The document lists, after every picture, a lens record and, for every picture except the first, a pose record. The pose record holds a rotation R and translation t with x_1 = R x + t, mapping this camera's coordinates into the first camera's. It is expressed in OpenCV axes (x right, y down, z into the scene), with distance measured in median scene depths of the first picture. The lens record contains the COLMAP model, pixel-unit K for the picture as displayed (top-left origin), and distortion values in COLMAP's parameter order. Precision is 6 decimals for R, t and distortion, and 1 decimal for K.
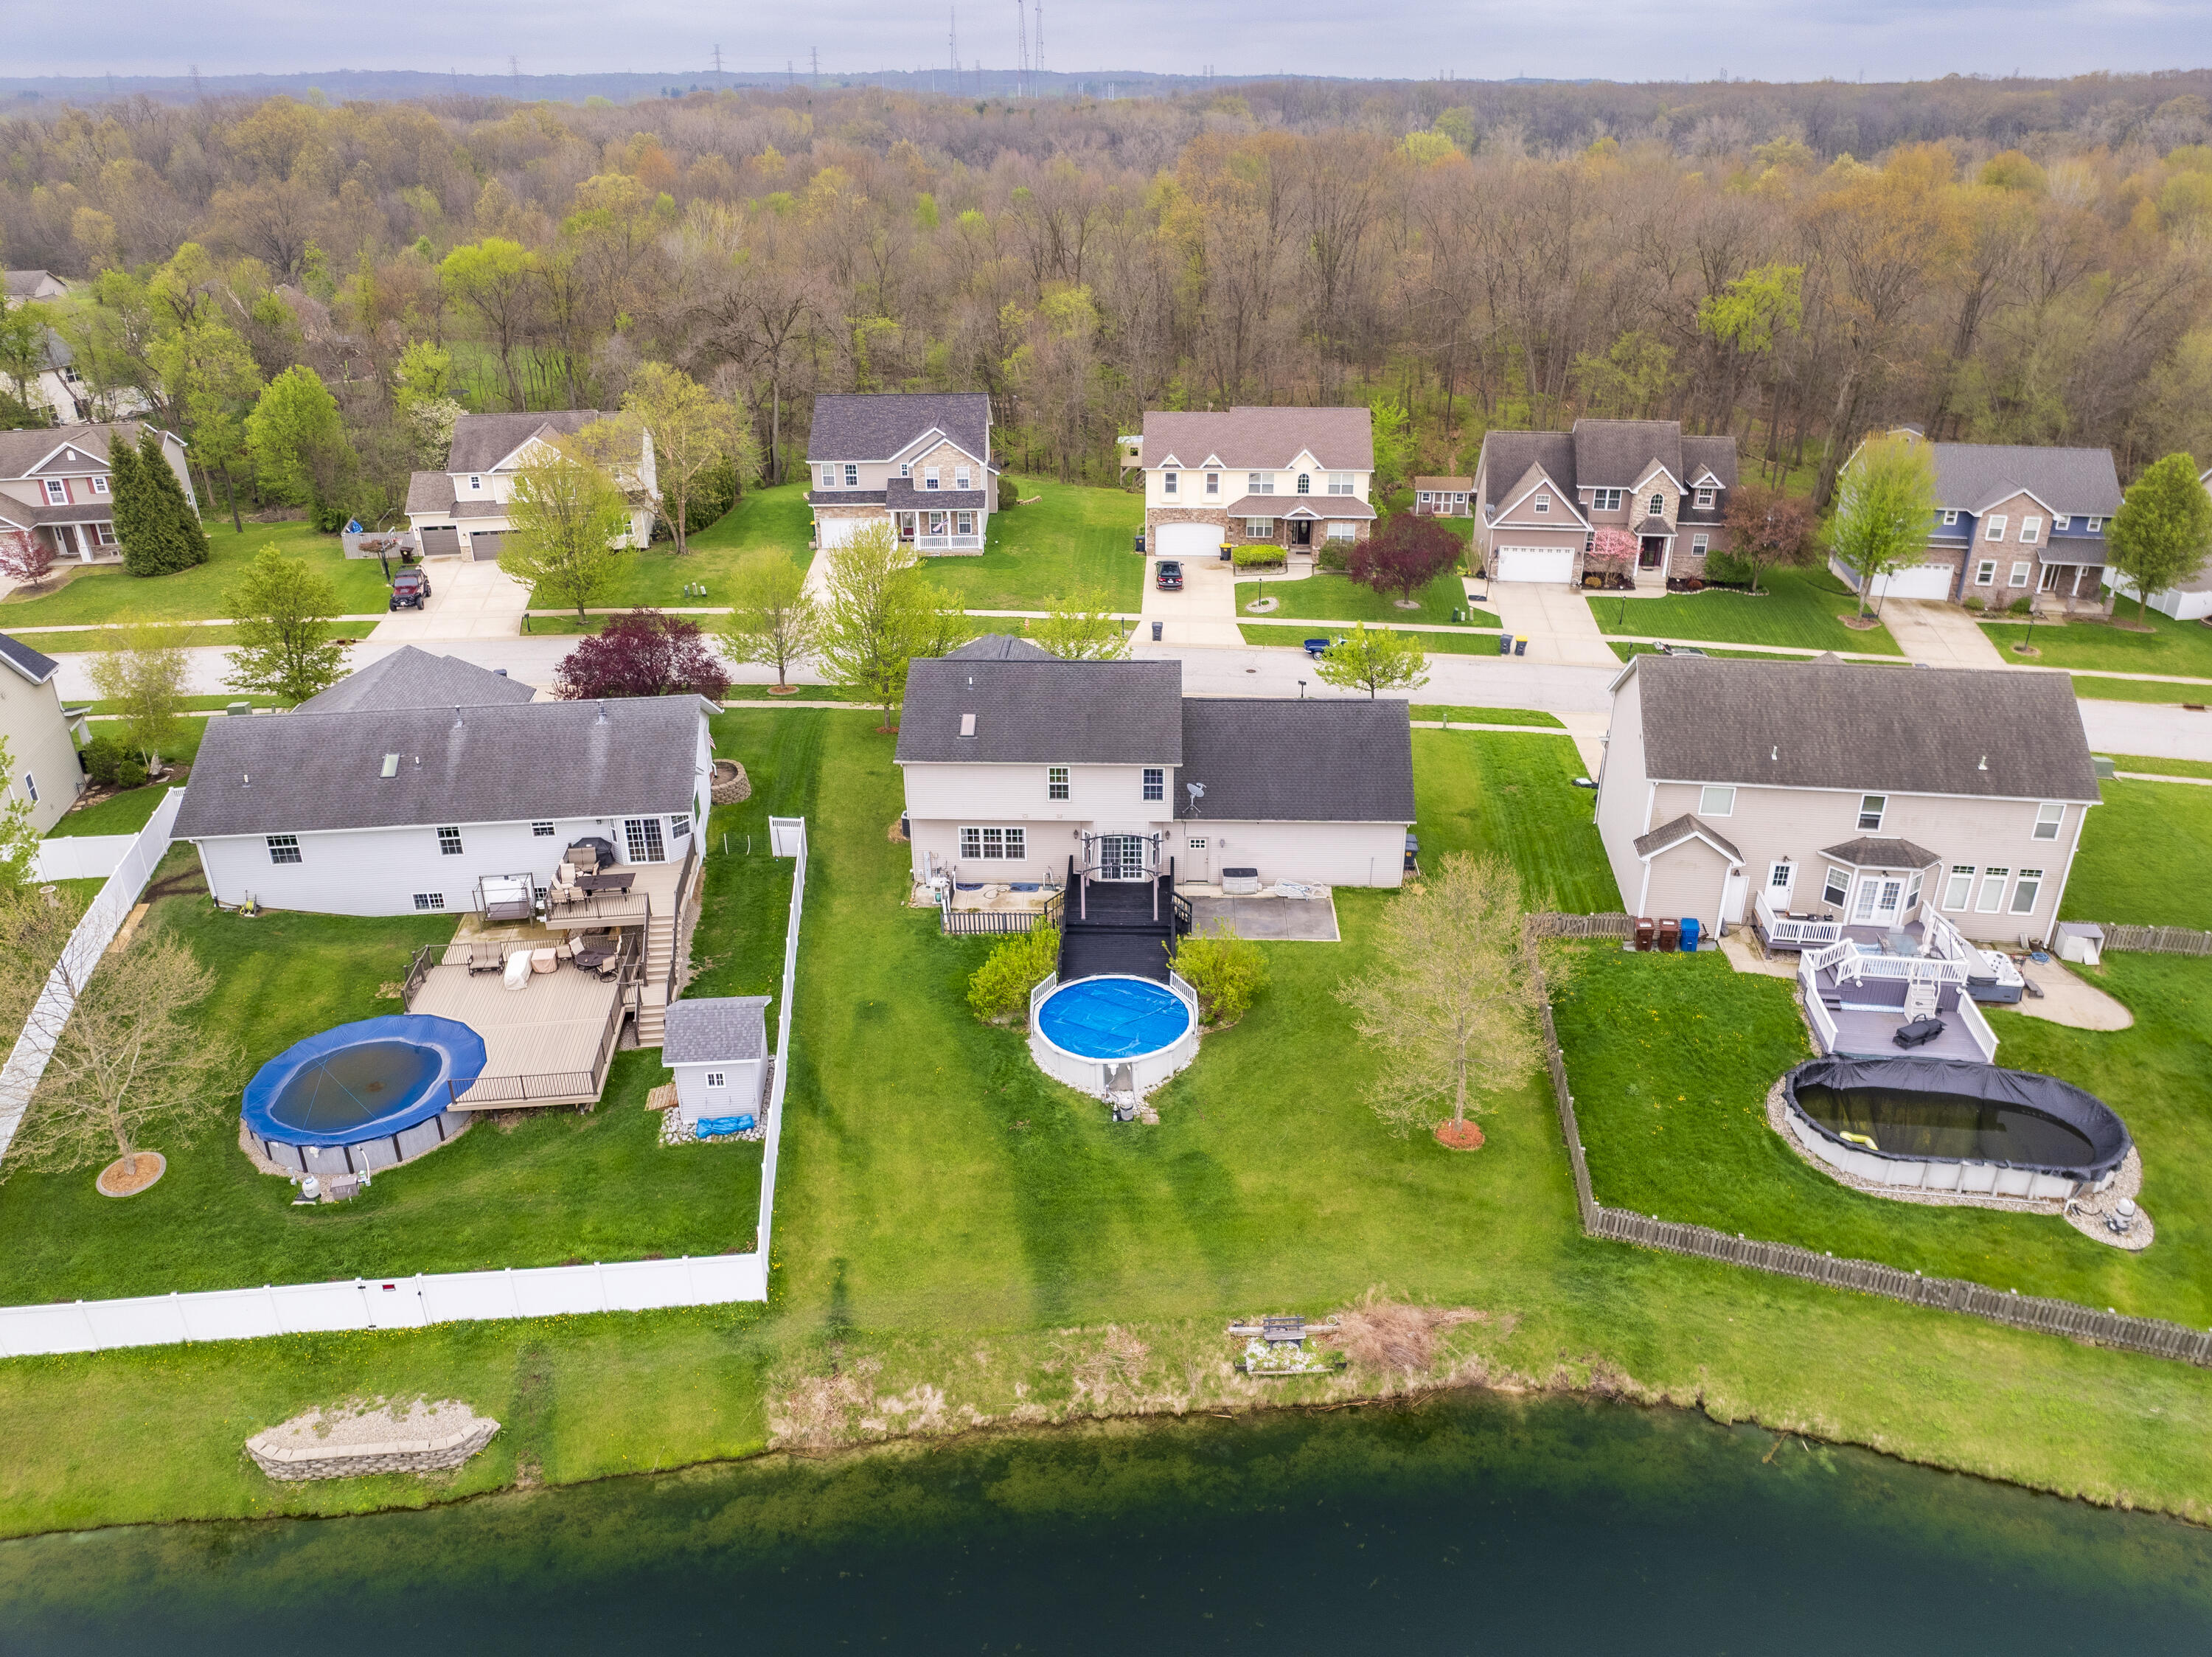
lens RADIAL K [[1562.4, 0, 1110.9], [0, 1562.4, 824.1], [0, 0, 1]] dist [-0.034381, 0.020947]
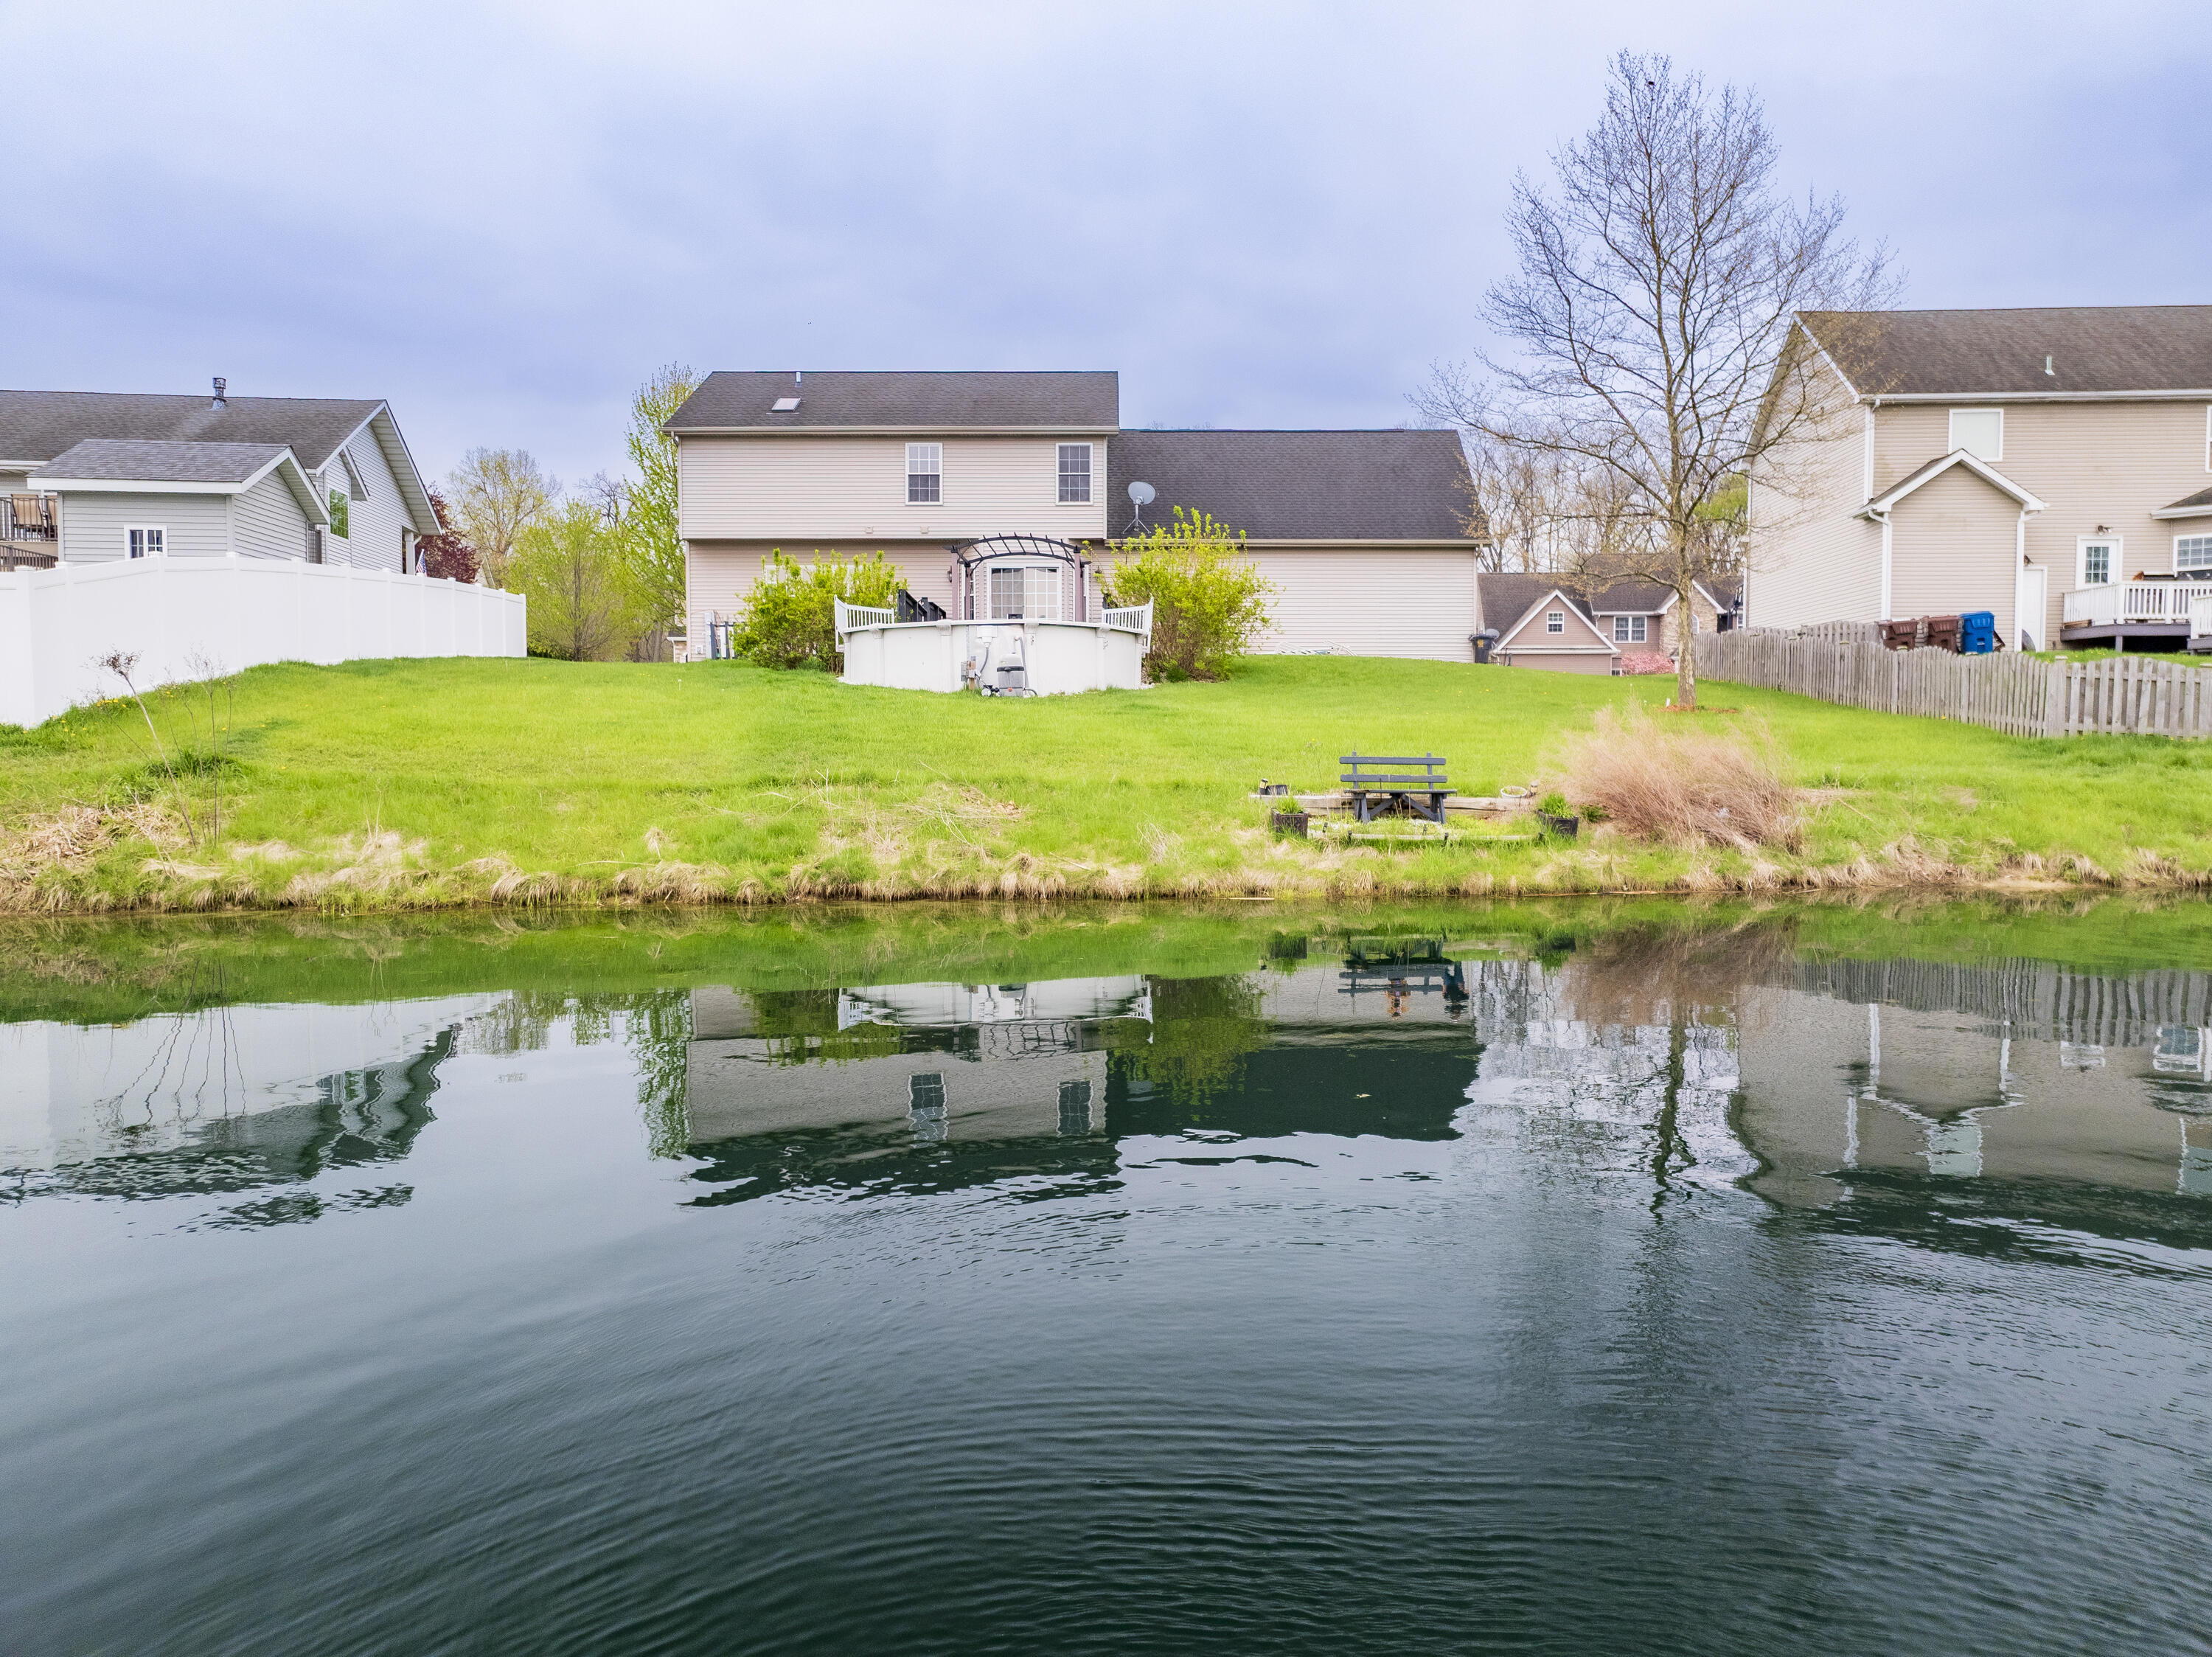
lens RADIAL K [[1562.4, 0, 1109.7], [0, 1562.4, 823.5], [0, 0, 1]] dist [-0.034381, 0.020947]
pose [[0.999455, 0.001866, 0.032951, 0.022062], [0.010575, 0.927662, -0.373272, 0.358214], [-0.031264, 0.373417, 0.927137, 0.493943]]
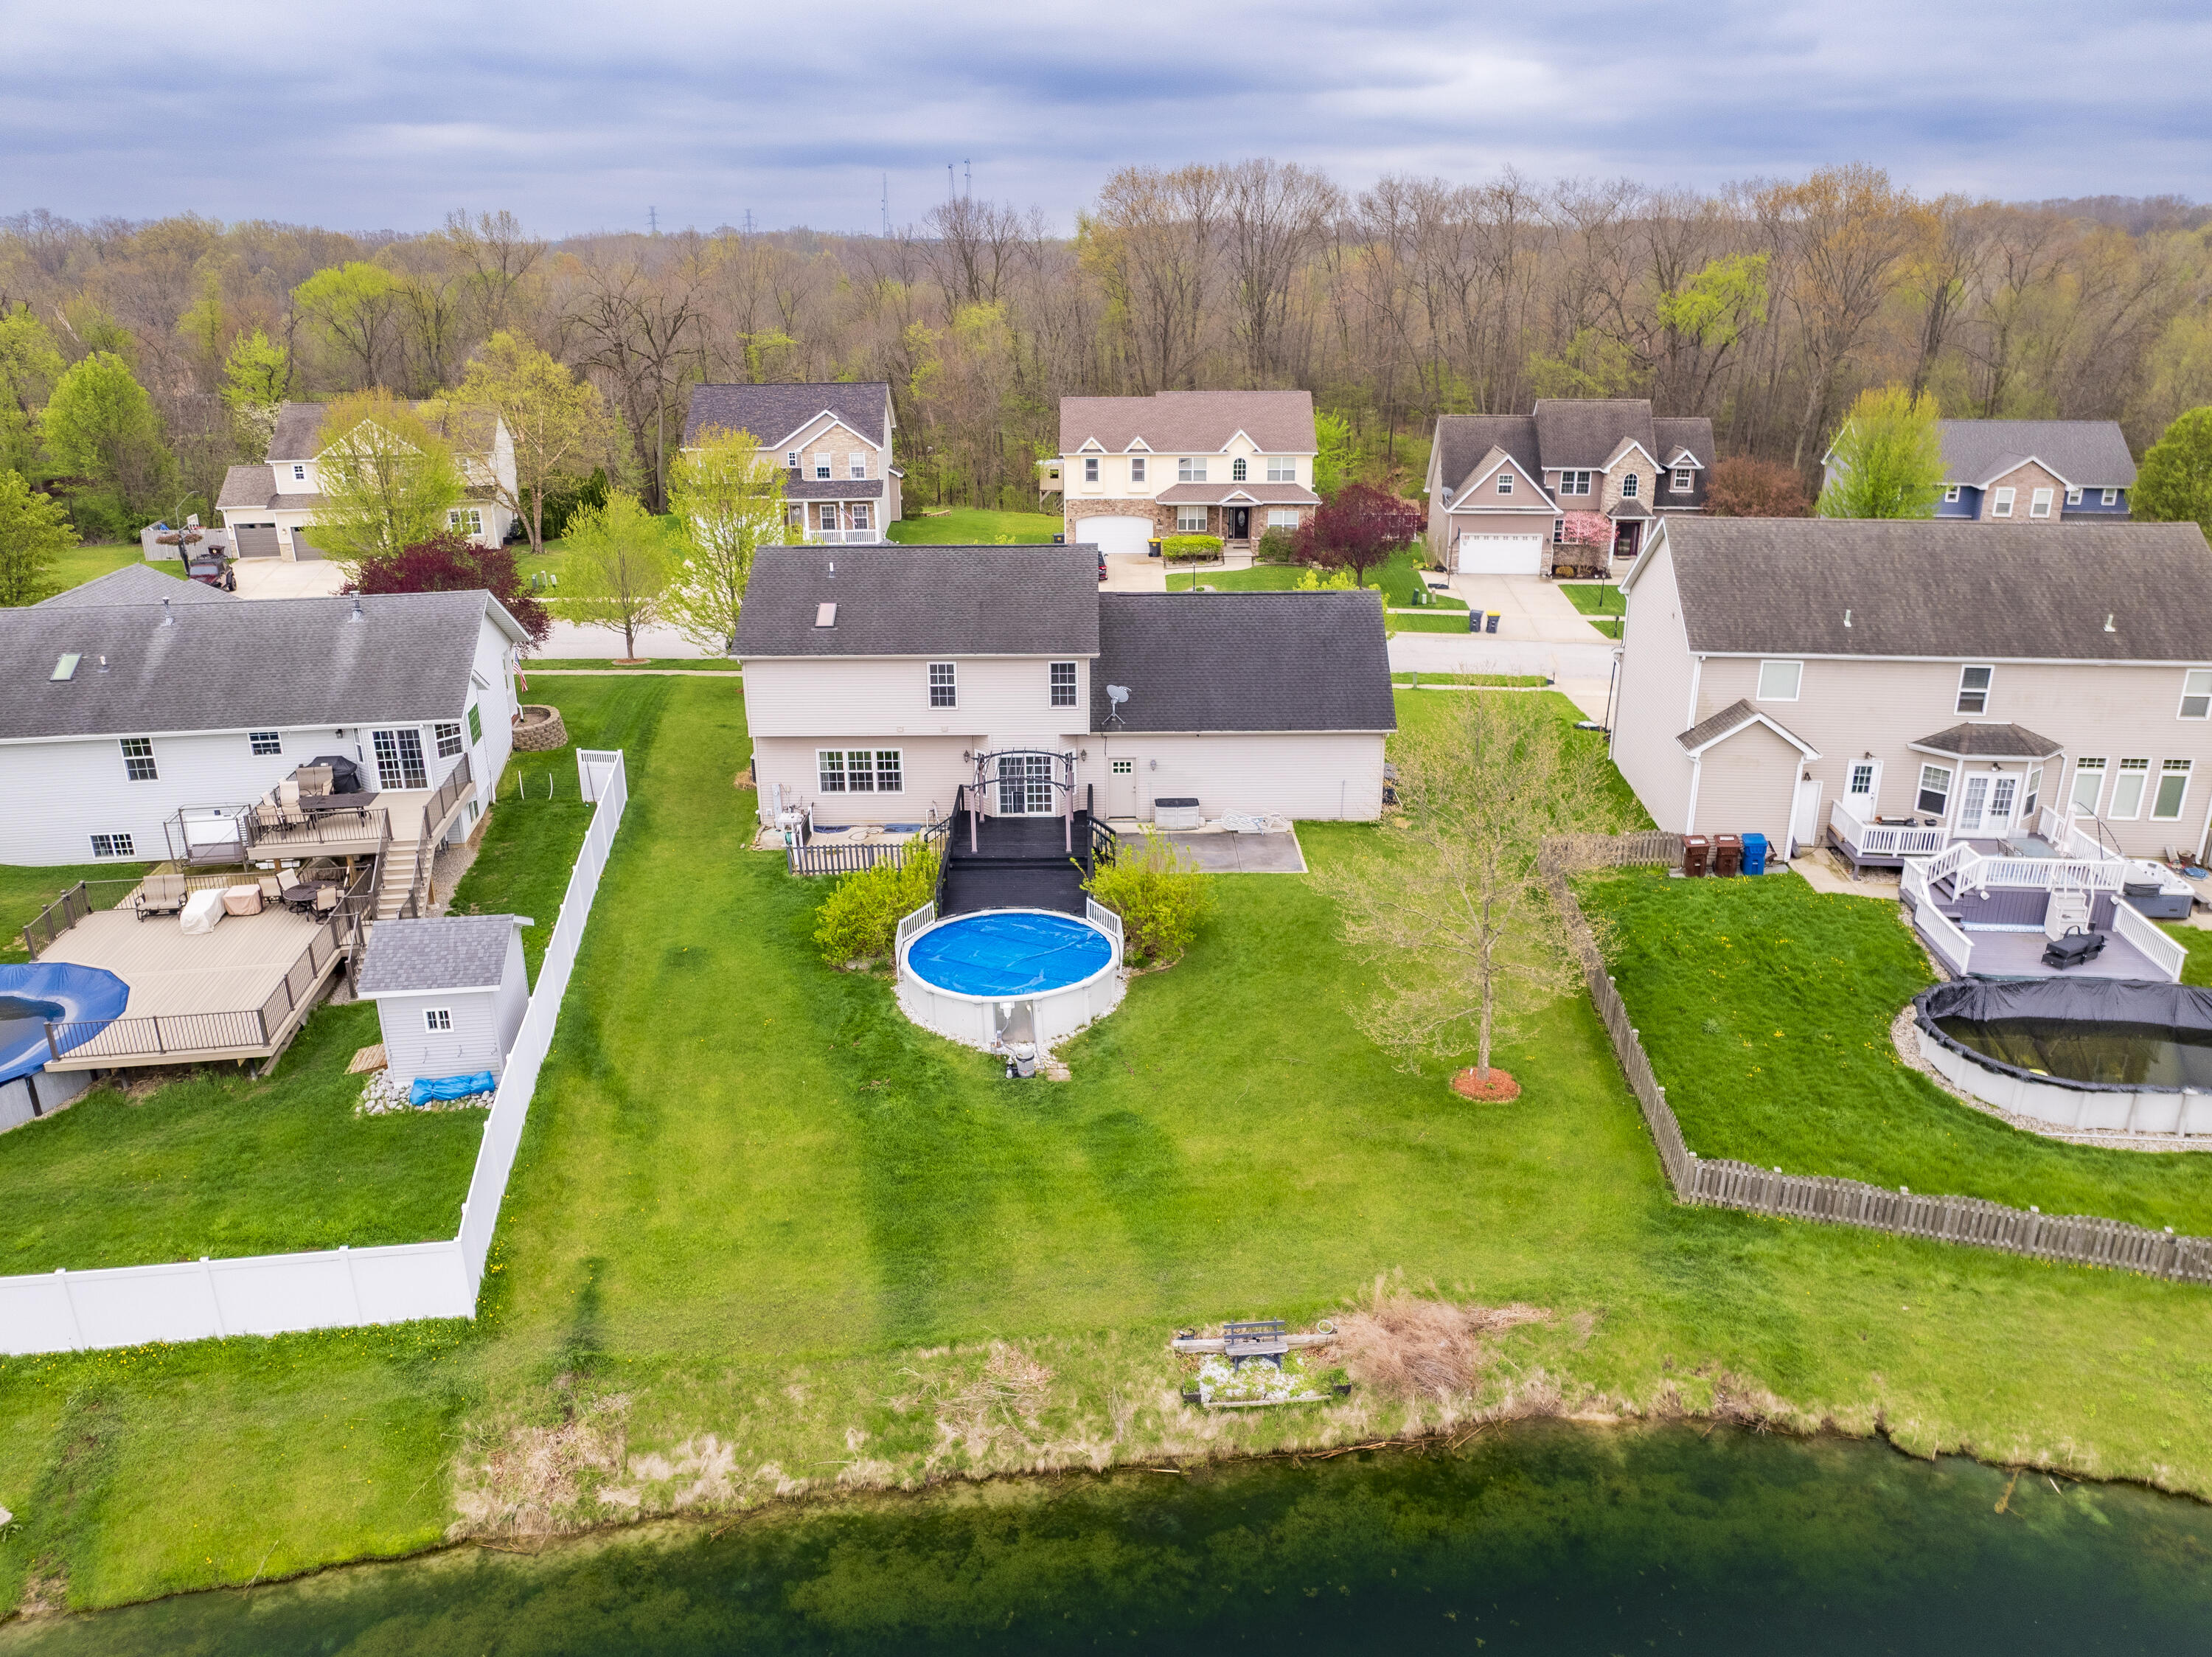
lens RADIAL K [[1562.4, 0, 1109.6], [0, 1562.4, 822.3], [0, 0, 1]] dist [-0.034381, 0.020947]
pose [[0.999130, -0.015248, 0.038820, 0.019895], [0.018947, 0.995128, -0.096757, 0.125991], [-0.037156, 0.097408, 0.994551, 0.238693]]
